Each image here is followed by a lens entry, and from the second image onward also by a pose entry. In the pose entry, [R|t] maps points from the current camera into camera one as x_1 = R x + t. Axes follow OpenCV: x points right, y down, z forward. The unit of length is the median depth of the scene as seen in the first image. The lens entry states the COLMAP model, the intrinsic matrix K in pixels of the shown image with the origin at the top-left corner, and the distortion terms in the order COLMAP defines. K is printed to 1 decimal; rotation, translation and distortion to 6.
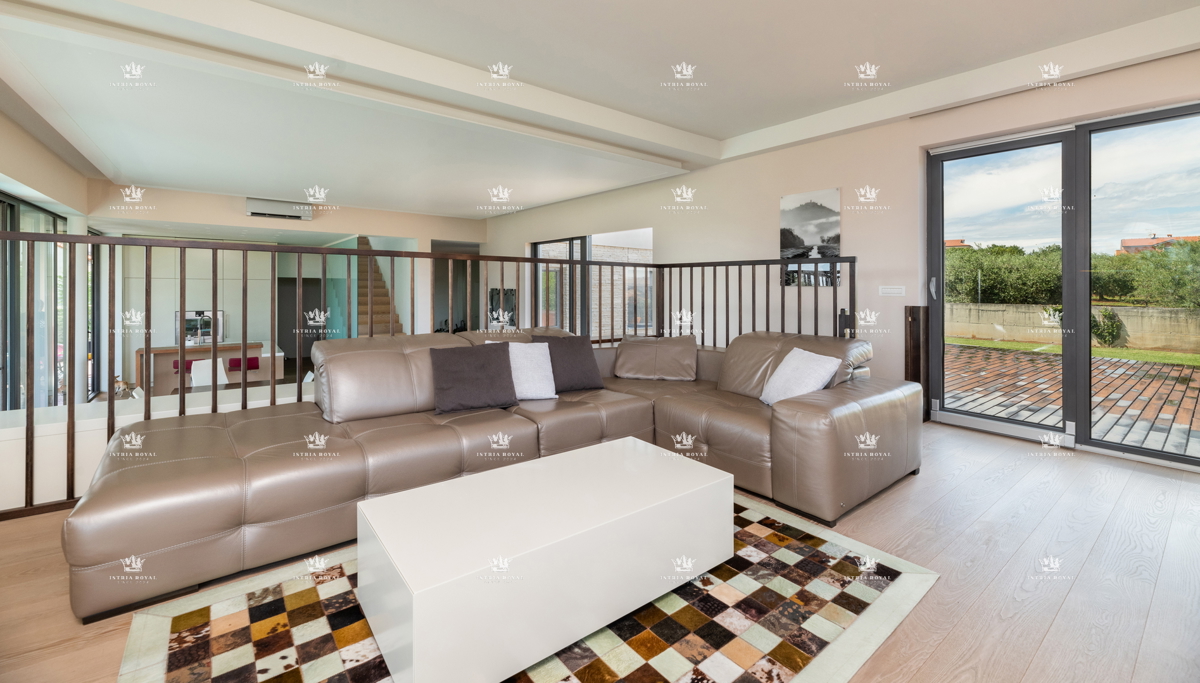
lens RADIAL K [[468.8, 0, 625.9], [0, 468.8, 282.8], [0, 0, 1]] dist [-0.000174, 0.000177]
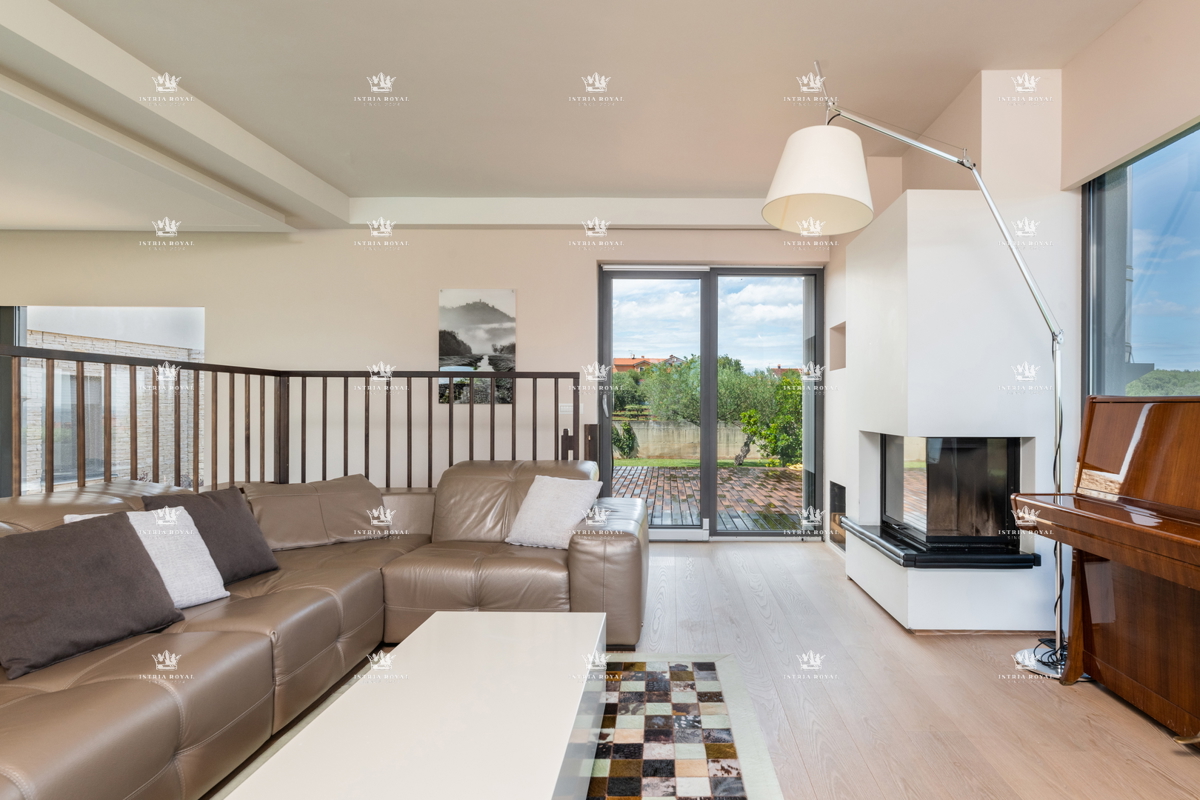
lens RADIAL K [[658.0, 0, 601.6], [0, 658.0, 402.9], [0, 0, 1]] dist [-0.009207, -0.000523]
pose [[0.663341, -0.003232, 0.748310, -0.451581], [-0.002479, 0.999976, 0.006516, -0.003452], [-0.748313, -0.006177, 0.663317, 0.101863]]
